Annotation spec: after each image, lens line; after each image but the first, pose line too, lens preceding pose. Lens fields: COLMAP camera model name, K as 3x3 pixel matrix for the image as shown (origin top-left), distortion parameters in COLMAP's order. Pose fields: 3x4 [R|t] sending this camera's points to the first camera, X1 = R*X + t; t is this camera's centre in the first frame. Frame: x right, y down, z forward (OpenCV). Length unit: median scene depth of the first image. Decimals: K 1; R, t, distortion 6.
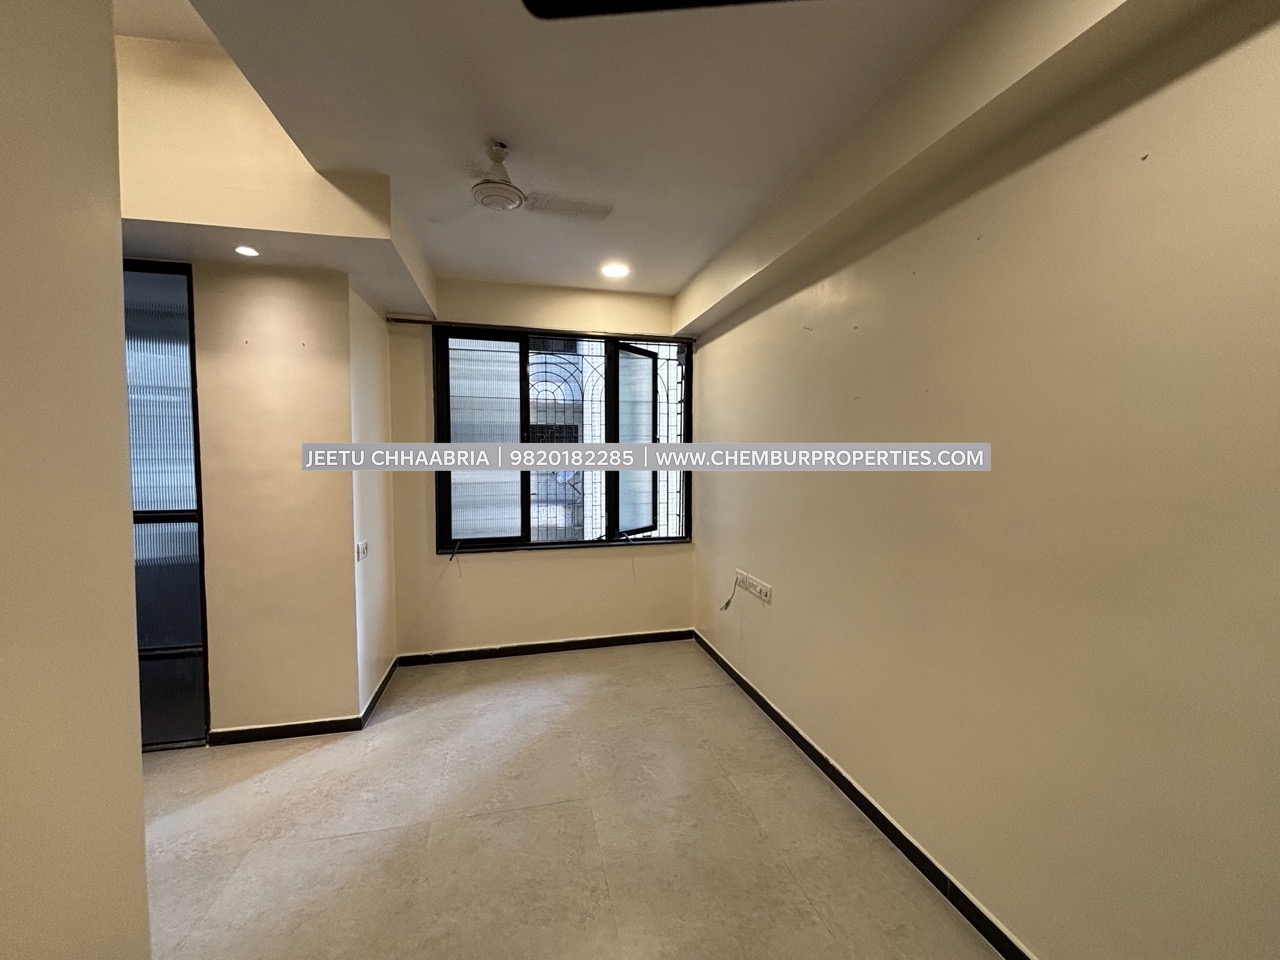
lens RADIAL K [[512.9, 0, 635.1], [0, 512.9, 478.4], [0, 0, 1]] dist [0.003732, -0.001115]
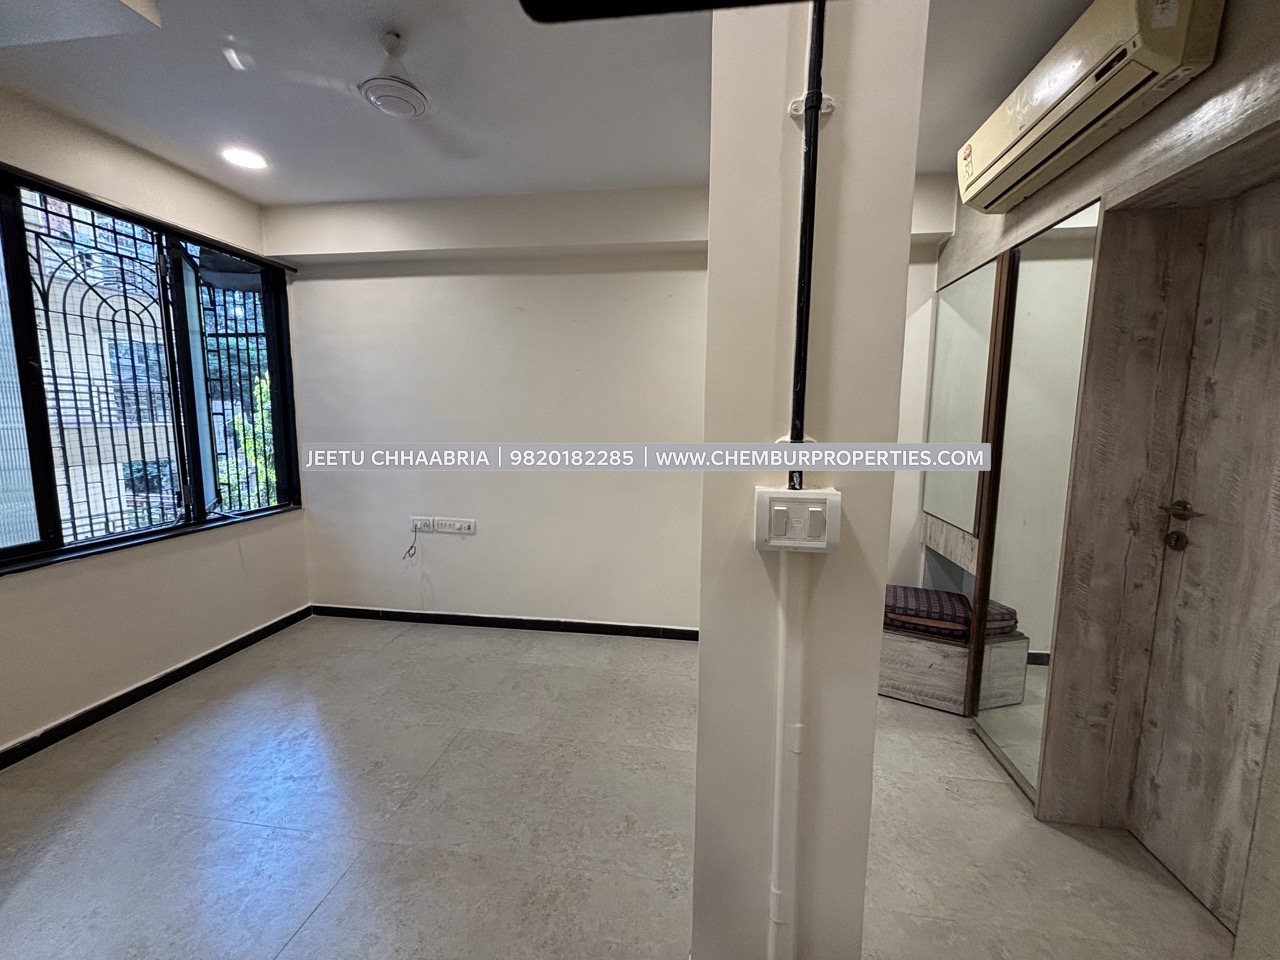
lens RADIAL K [[512.9, 0, 633.9], [0, 512.9, 479.8], [0, 0, 1]] dist [0.003732, -0.001115]
pose [[0.381658, -0.106328, 0.918168, -0.567077], [0.042829, 0.994329, 0.097344, 0.020431], [-0.923311, 0.002172, 0.384047, 0.178603]]
